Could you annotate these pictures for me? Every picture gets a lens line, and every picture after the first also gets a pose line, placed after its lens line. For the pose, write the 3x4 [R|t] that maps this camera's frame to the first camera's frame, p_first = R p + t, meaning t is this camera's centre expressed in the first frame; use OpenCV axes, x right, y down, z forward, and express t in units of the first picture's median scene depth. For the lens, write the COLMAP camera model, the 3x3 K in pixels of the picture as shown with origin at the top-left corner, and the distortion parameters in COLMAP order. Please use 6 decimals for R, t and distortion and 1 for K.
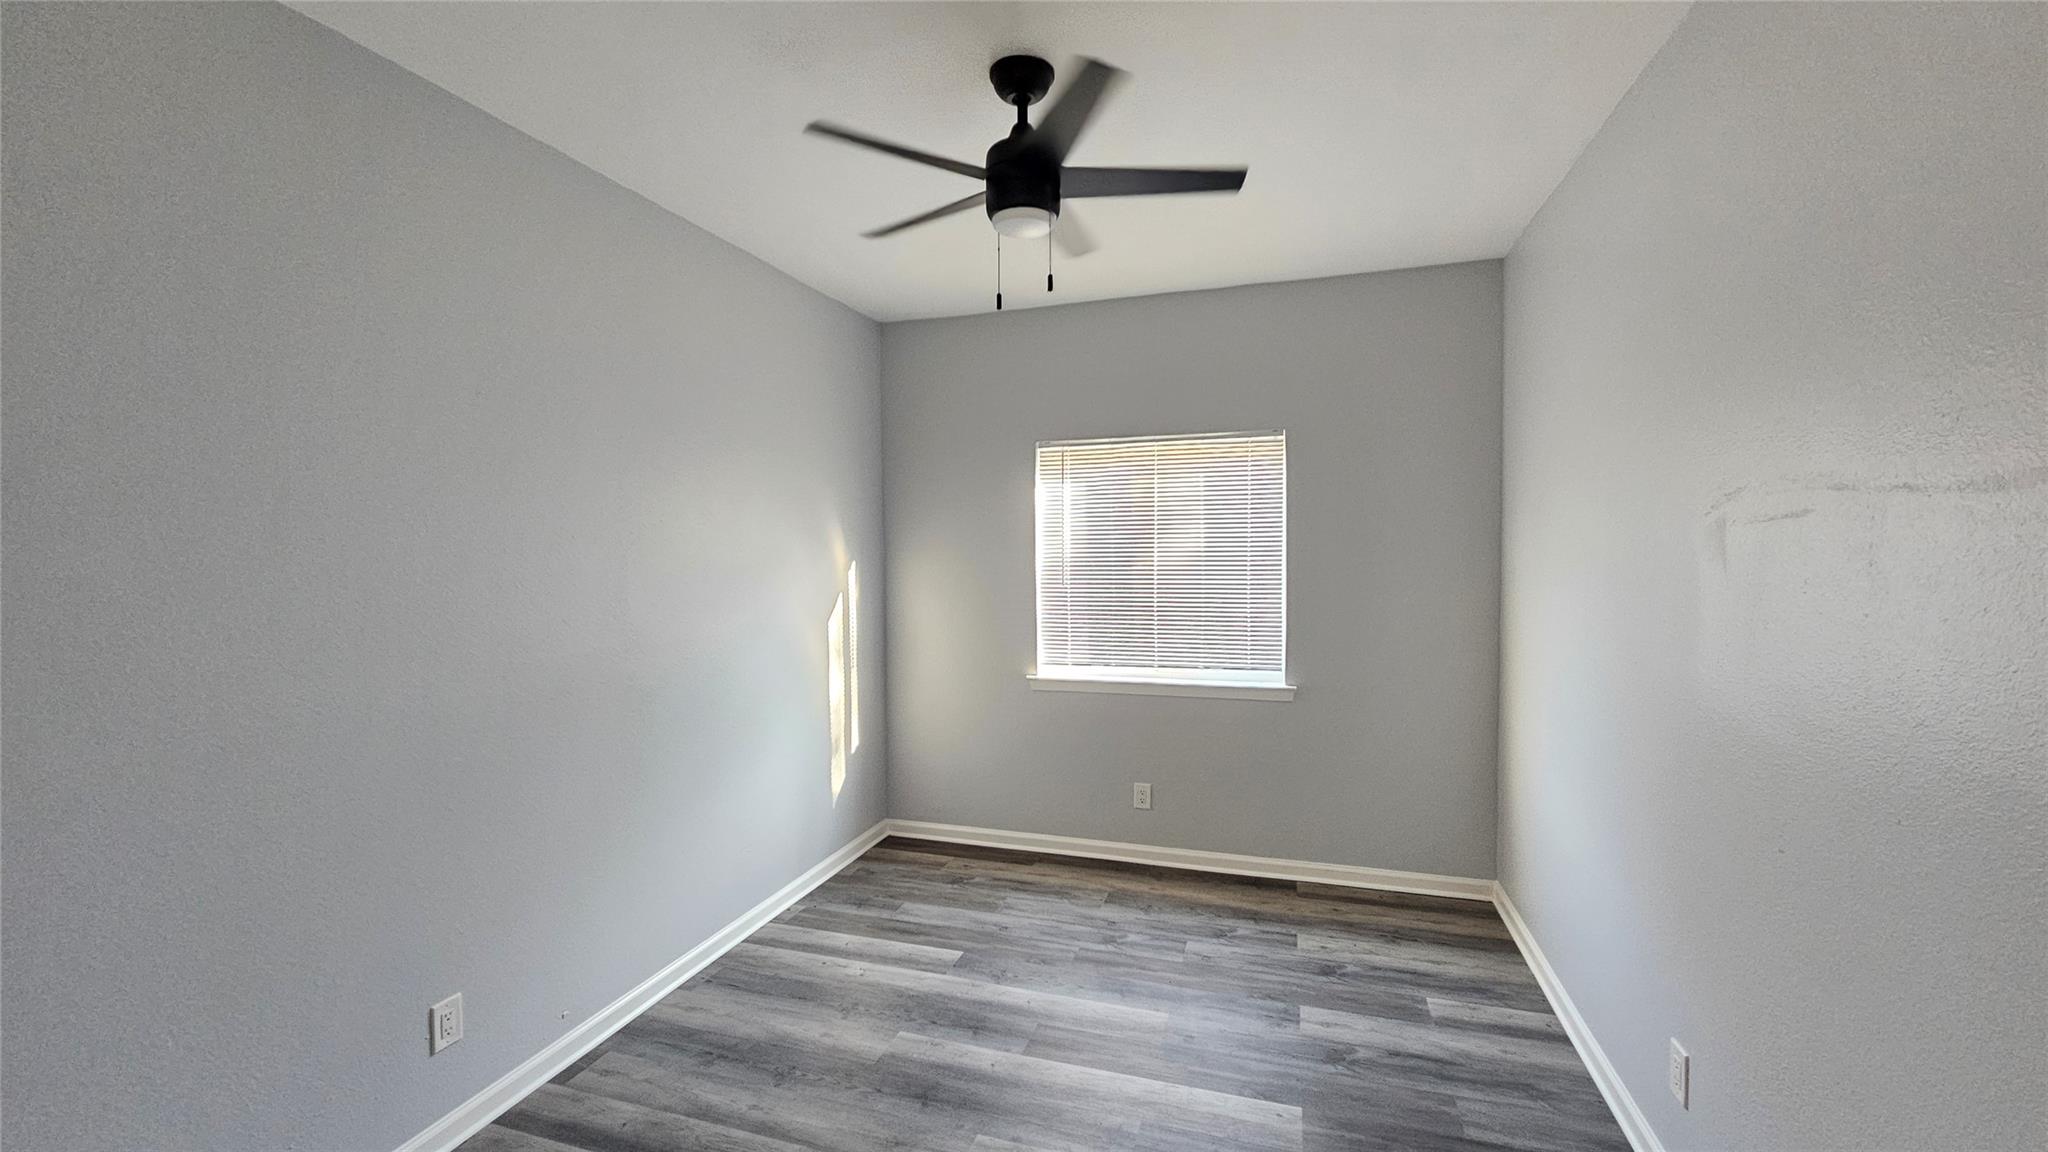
lens RADIAL K [[830.8, 0, 1017.3], [0, 830.8, 578.7], [0, 0, 1]] dist [-0.001267, -0.000133]
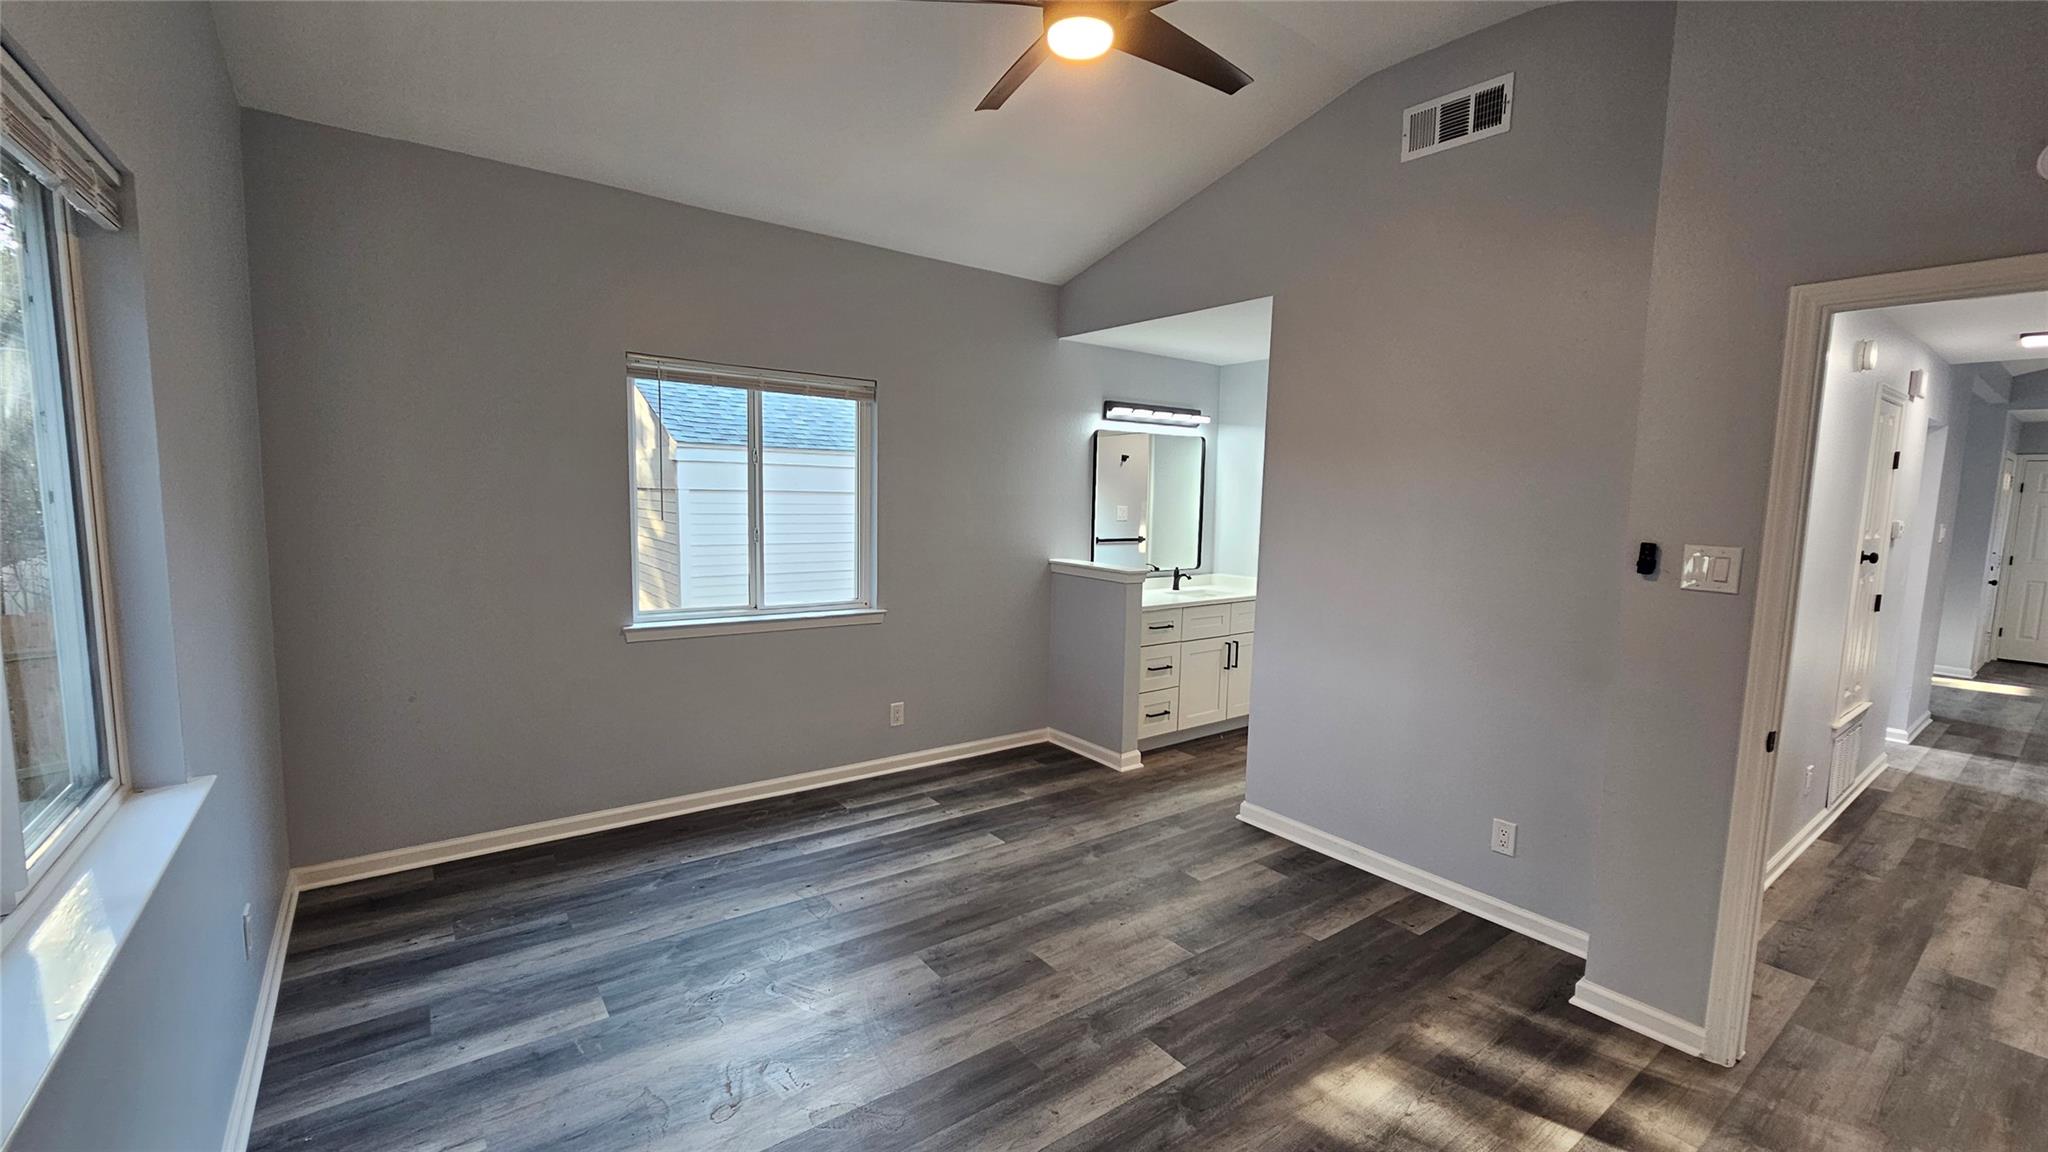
lens RADIAL K [[830.8, 0, 1017.3], [0, 830.8, 578.7], [0, 0, 1]] dist [-0.001267, -0.000133]
pose [[0.567341, -0.062257, 0.821126, -0.479449], [-0.007029, 0.996736, 0.080428, -0.008063], [-0.823453, -0.051402, 0.565052, 0.185032]]
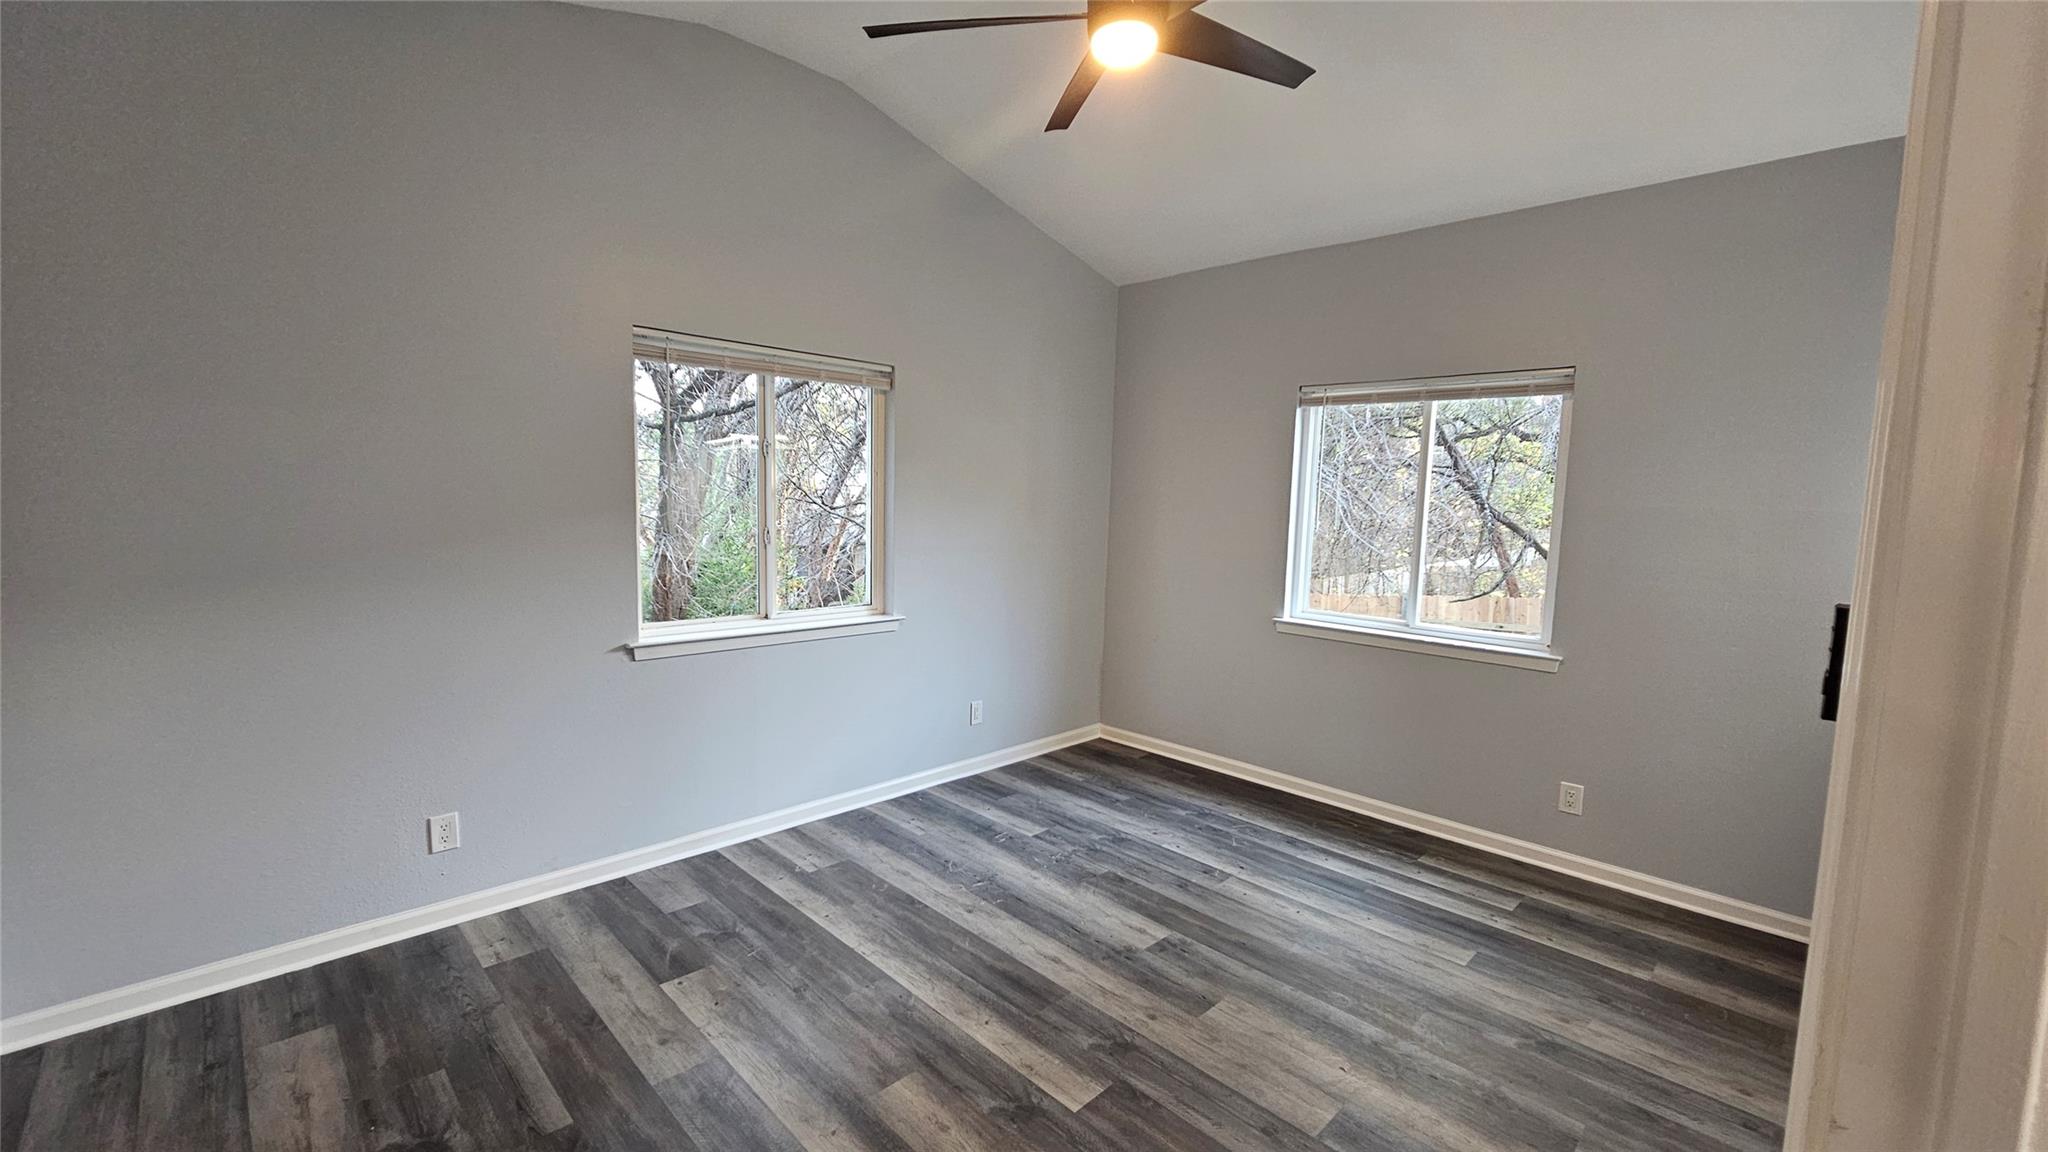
lens RADIAL K [[830.8, 0, 1017.3], [0, 830.8, 578.7], [0, 0, 1]] dist [-0.001267, -0.000133]
pose [[0.892712, 0.077498, -0.443914, 0.195843], [-0.048380, 0.995890, 0.076569, 0.003633], [0.448023, -0.046878, 0.892792, -0.062933]]
